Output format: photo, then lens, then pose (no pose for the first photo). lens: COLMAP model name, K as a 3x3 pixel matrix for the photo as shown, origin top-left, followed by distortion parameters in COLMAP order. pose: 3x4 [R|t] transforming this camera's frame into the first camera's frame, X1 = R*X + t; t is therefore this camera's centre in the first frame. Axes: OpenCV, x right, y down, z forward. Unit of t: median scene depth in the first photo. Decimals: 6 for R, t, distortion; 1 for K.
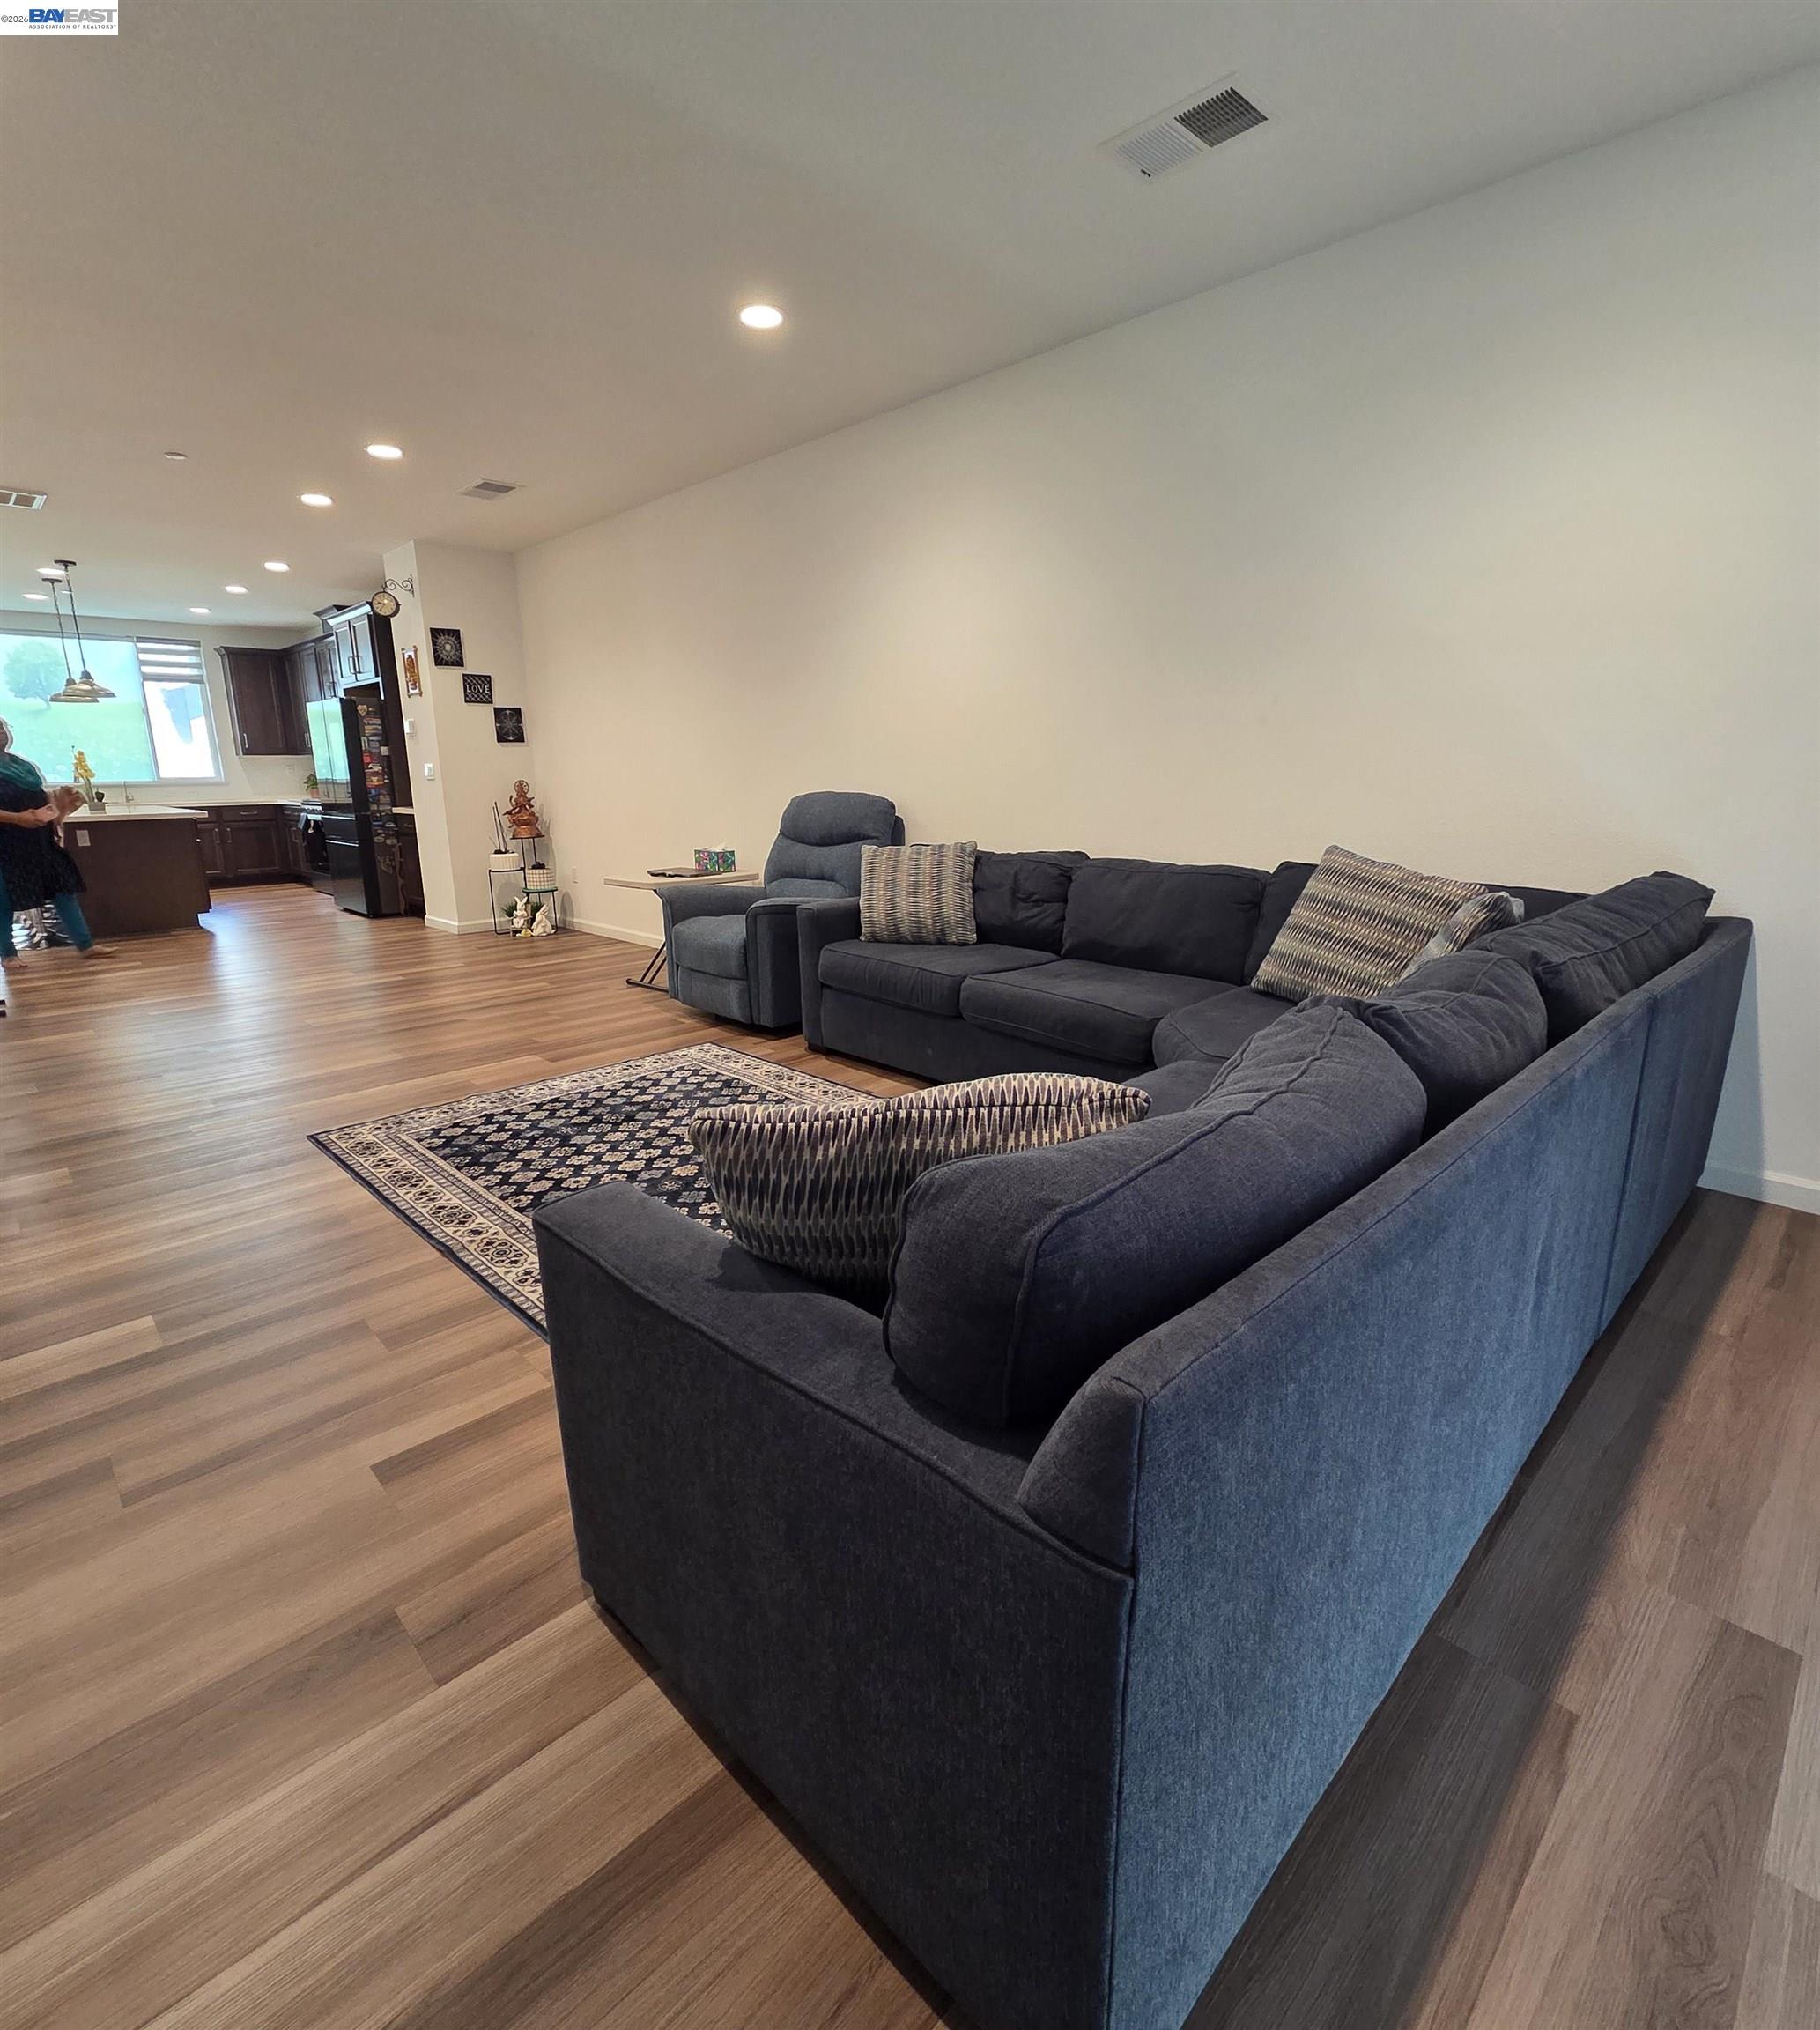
lens RADIAL K [[998.6, 0, 899.8], [0, 998.6, 1005.0], [0, 0, 1]] dist [0.003944, -0.002605]
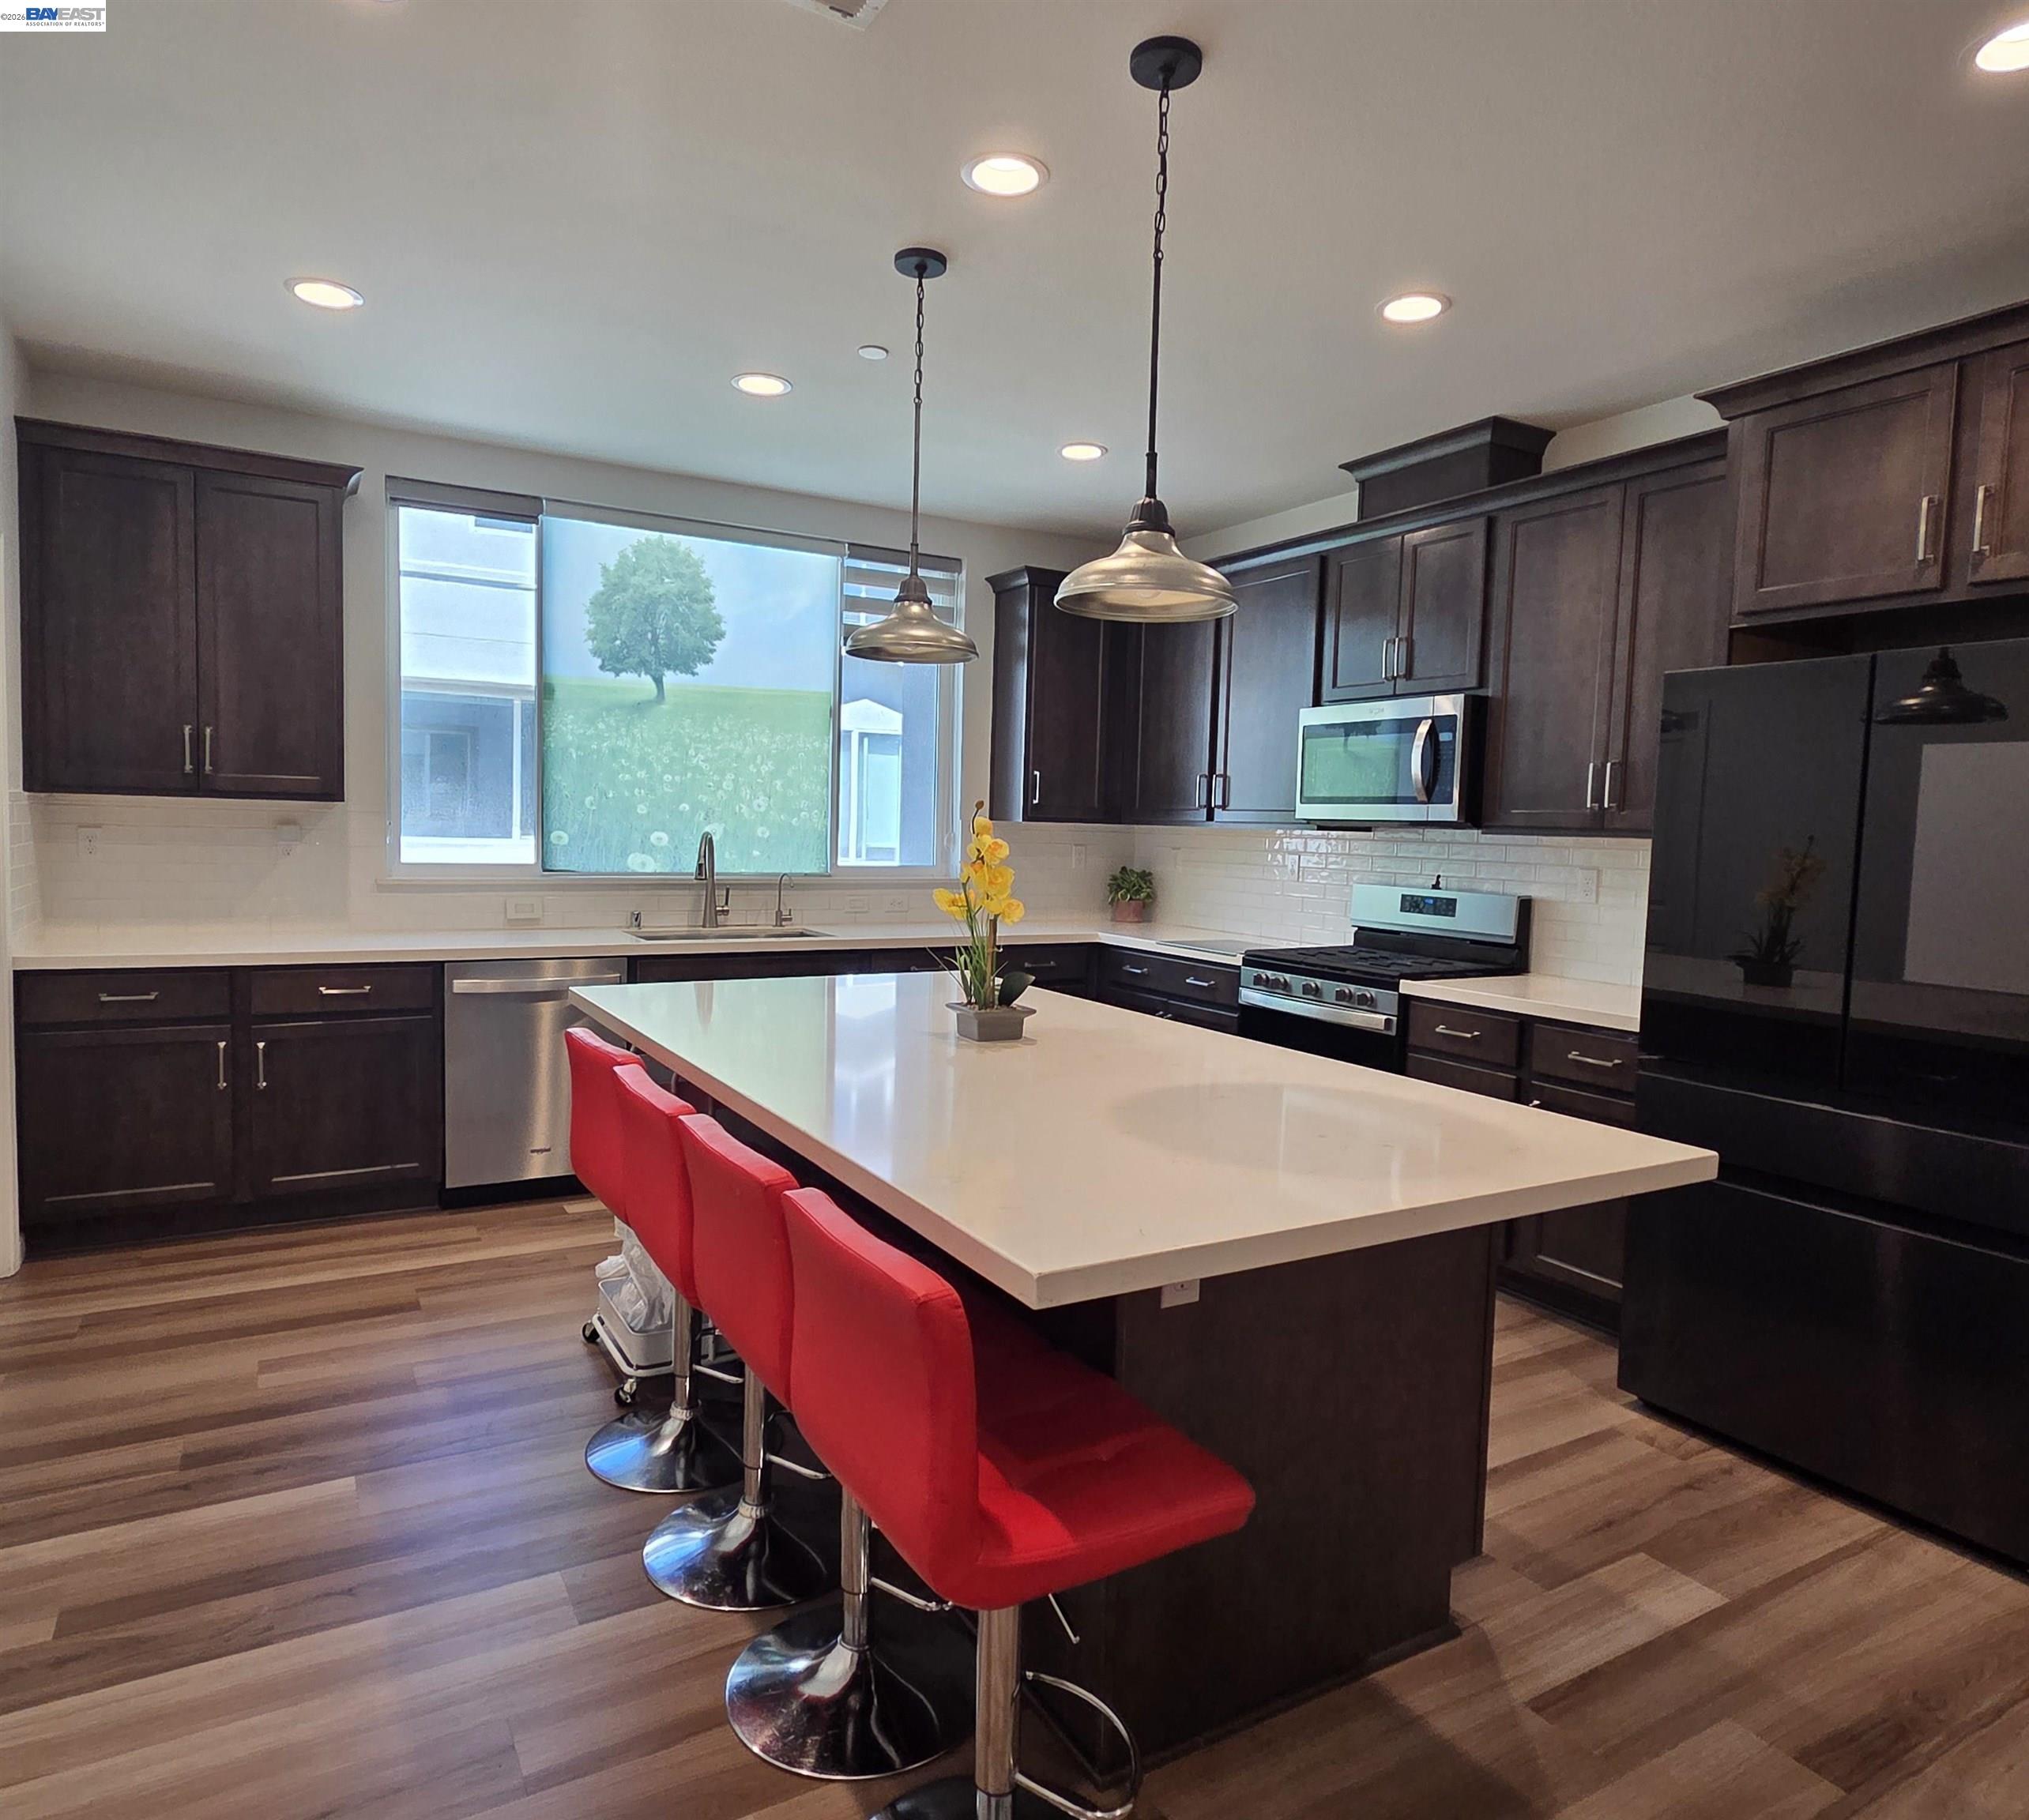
lens RADIAL K [[1272.6, 0, 1015.5], [0, 1272.6, 911.9], [0, 0, 1]] dist [0.005914, 0.003910]
pose [[0.971991, 0.054237, -0.228674, -0.577545], [-0.091512, 0.983557, -0.155694, -0.140256], [0.216470, 0.172260, 0.960972, 0.535892]]
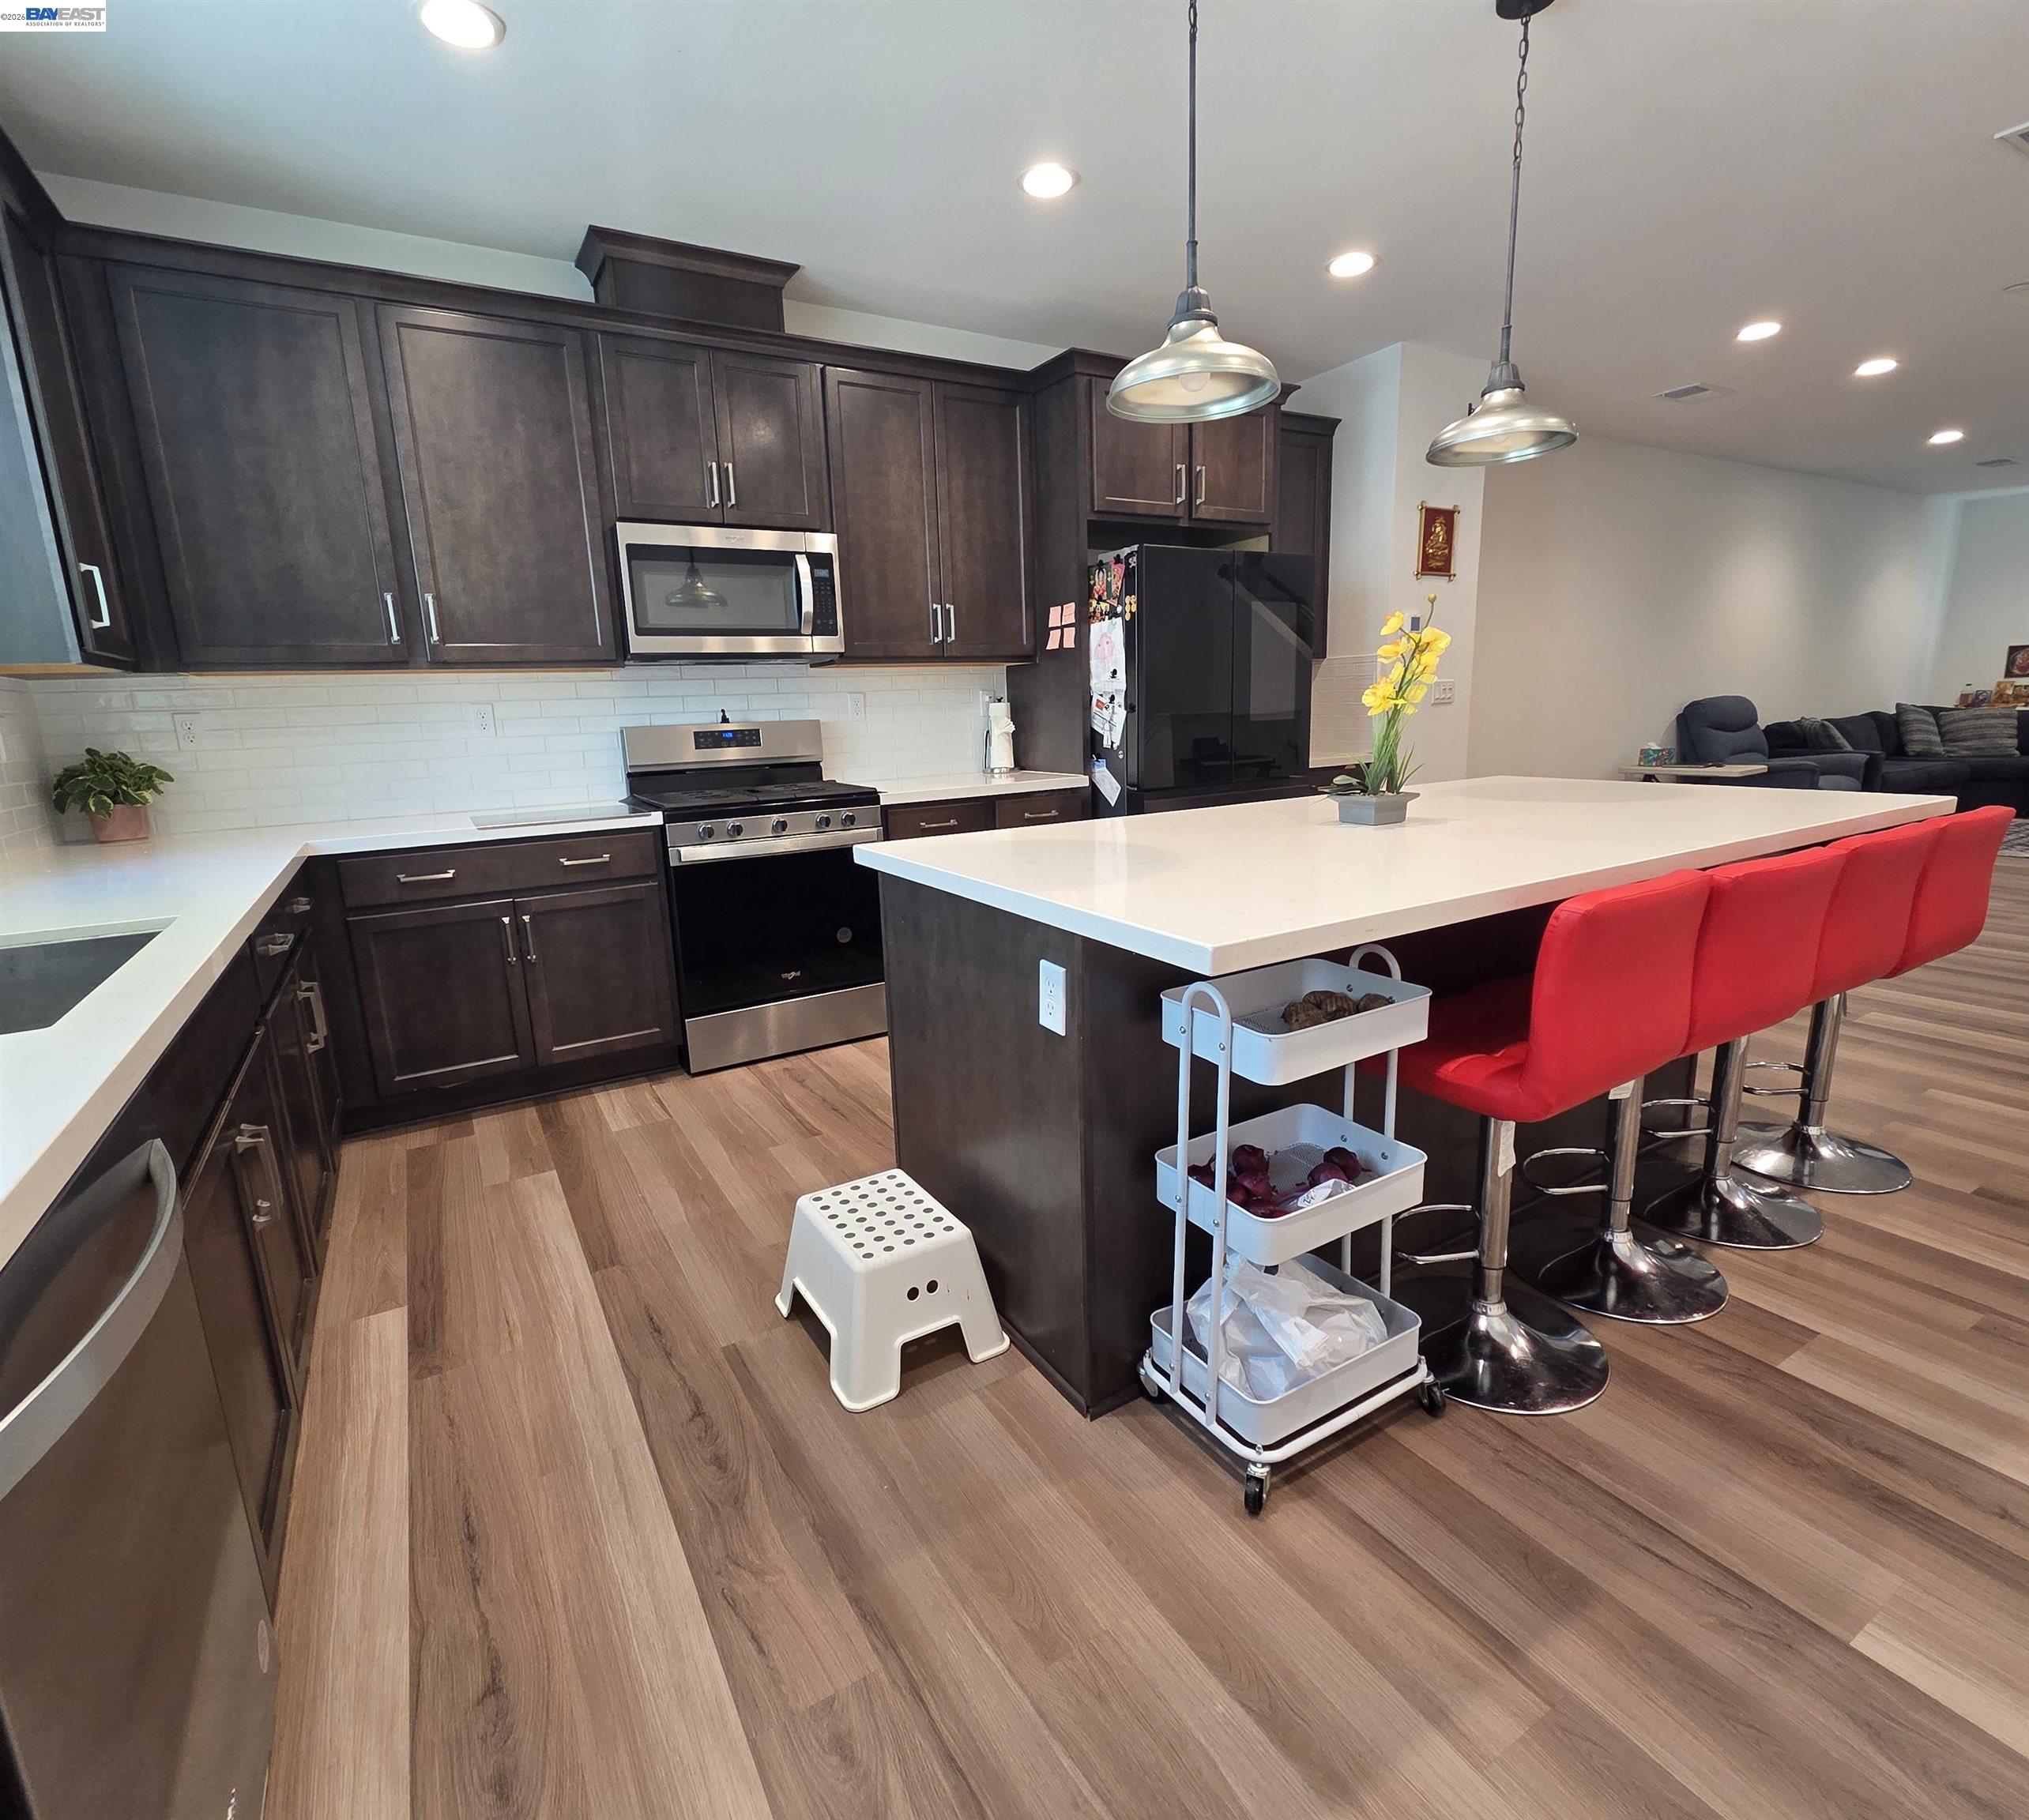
lens RADIAL K [[998.1, 0, 1007.5], [0, 998.1, 911.9], [0, 0, 1]] dist [0.003944, -0.002605]
pose [[0.225590, -0.198077, 0.953874, -0.890084], [0.259406, 0.955978, 0.137165, -0.189671], [-0.939052, 0.216497, 0.267041, 0.824522]]
